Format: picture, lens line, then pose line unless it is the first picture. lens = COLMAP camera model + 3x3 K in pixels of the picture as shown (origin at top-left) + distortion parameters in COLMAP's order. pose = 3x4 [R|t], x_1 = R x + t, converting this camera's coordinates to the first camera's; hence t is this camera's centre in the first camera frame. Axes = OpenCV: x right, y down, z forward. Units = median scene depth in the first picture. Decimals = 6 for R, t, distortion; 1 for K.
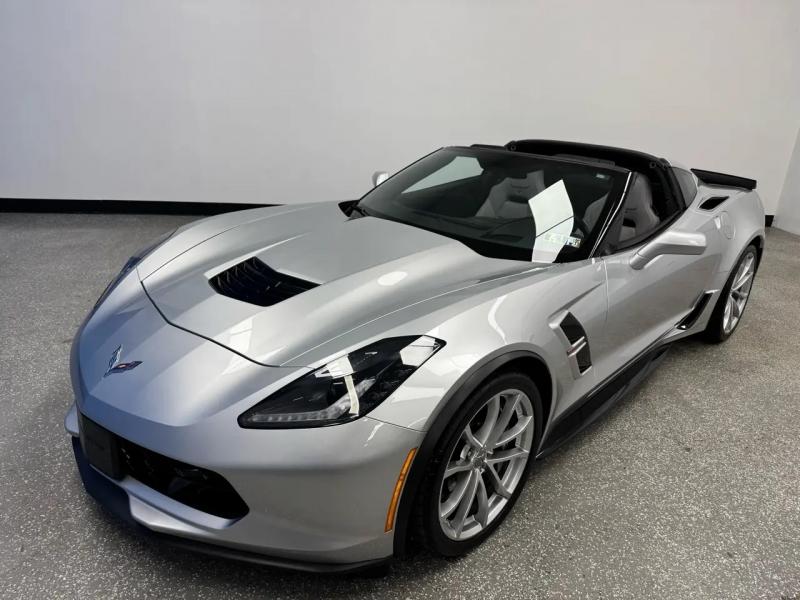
lens RADIAL K [[583.4, 0, 404.6], [0, 583.4, 300.2], [0, 0, 1]] dist [0.020770, -0.043587]
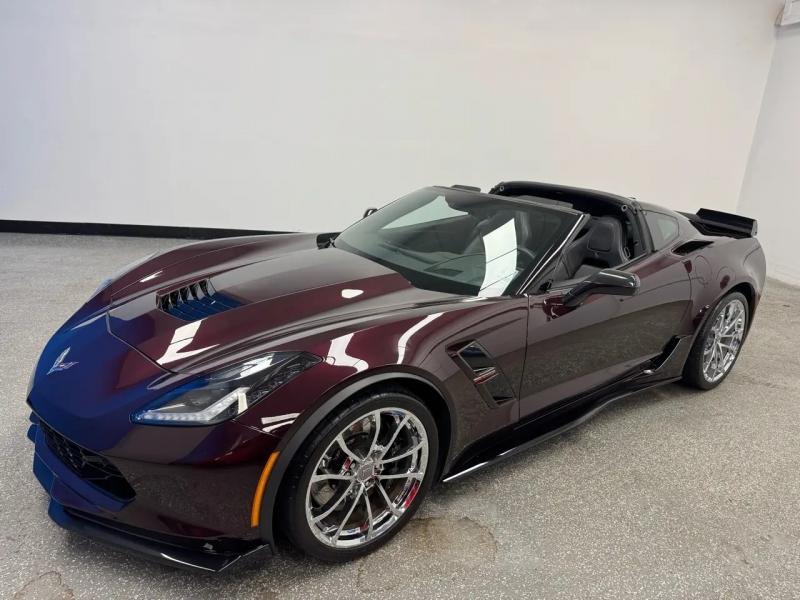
lens RADIAL K [[583.4, 0, 402.7], [0, 583.4, 300.6], [0, 0, 1]] dist [0.020770, -0.043587]
pose [[0.990061, 0.046231, -0.132820, 0.238315], [-0.054264, 0.996869, -0.057510, 0.009674], [0.129746, 0.064145, 0.989470, -0.054405]]
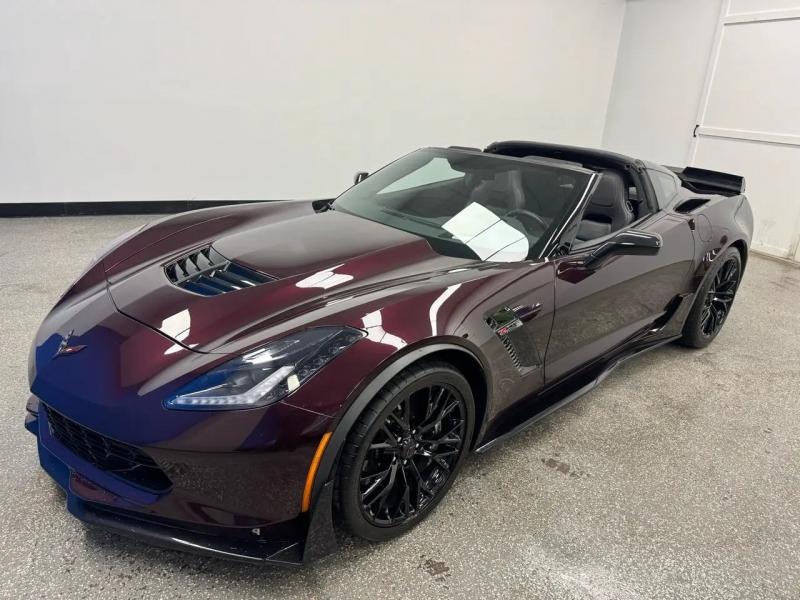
lens RADIAL K [[583.4, 0, 397.7], [0, 583.4, 301.8], [0, 0, 1]] dist [0.020770, -0.043587]
pose [[0.998330, 0.020459, -0.054031, 0.117701], [-0.020570, 0.999787, -0.001500, 0.010495], [0.053989, 0.002609, 0.998538, -0.021586]]
